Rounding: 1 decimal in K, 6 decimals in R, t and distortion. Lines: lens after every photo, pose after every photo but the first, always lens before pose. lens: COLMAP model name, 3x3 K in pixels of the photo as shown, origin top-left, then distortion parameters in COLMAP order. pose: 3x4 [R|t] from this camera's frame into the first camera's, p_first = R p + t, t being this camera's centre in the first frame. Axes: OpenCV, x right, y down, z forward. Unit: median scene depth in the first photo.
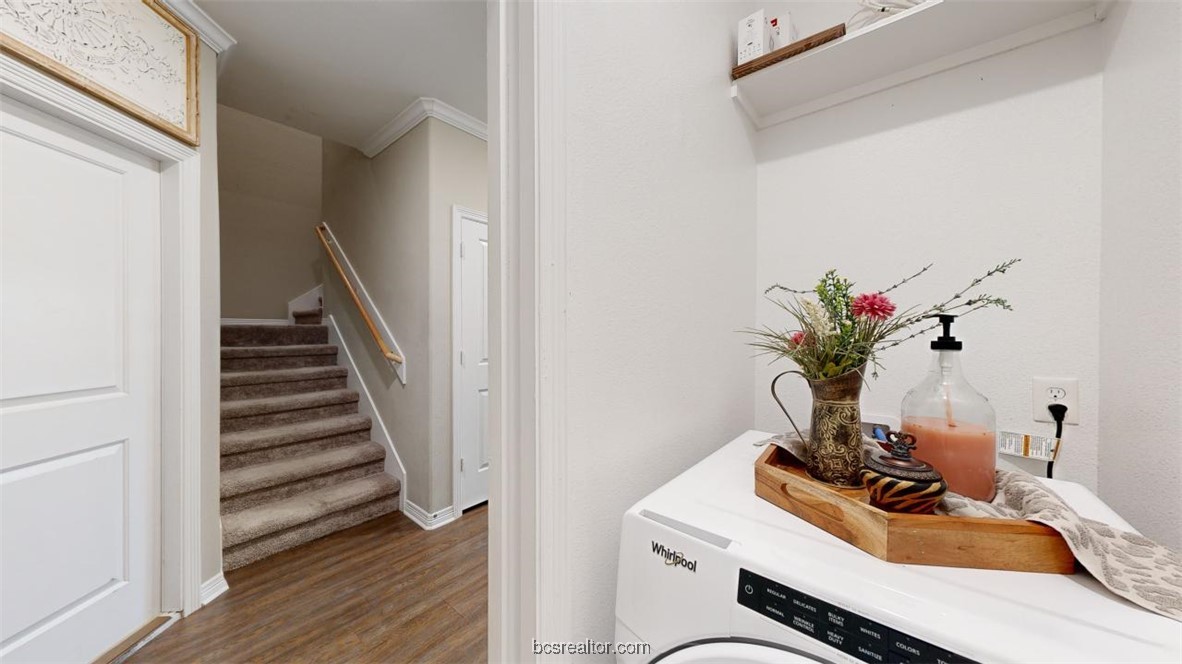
lens RADIAL K [[375.8, 0, 591.0], [0, 375.8, 332.0], [0, 0, 1]] dist [0.000084, -0.000022]
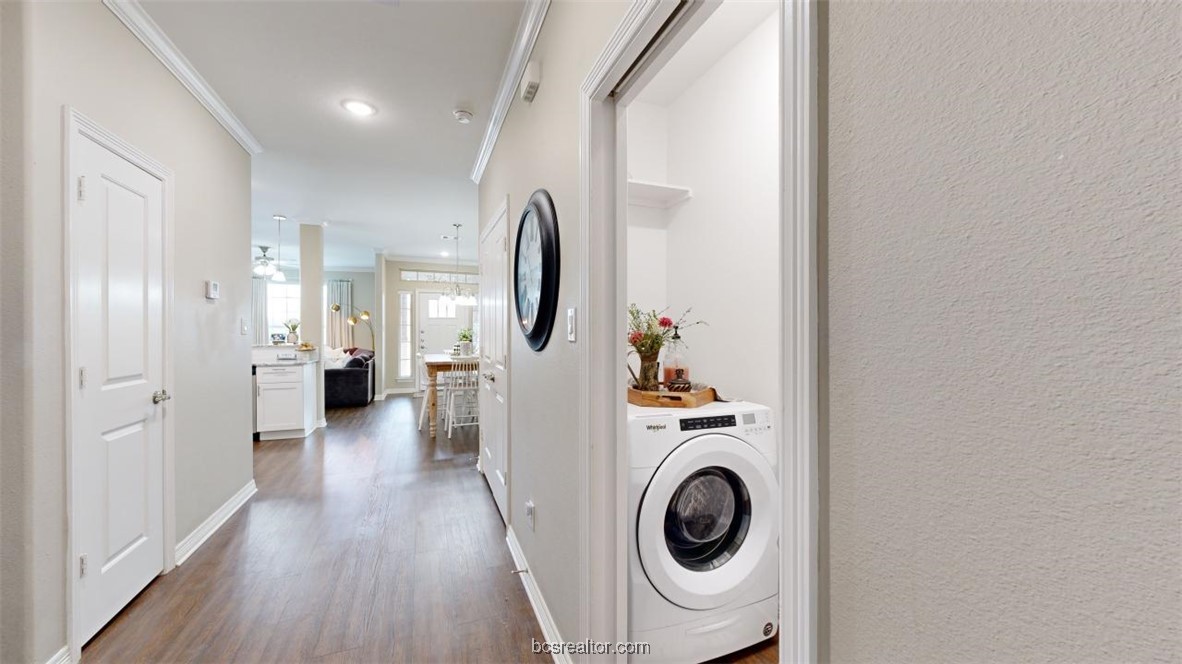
lens RADIAL K [[434.6, 0, 591.0], [0, 434.6, 332.0], [0, 0, 1]] dist [0.000531, -0.000038]
pose [[0.487021, -0.001125, 0.873390, -2.084833], [0.001033, 0.999999, 0.000712, -0.006093], [-0.873390, 0.000555, 0.487022, 0.019670]]
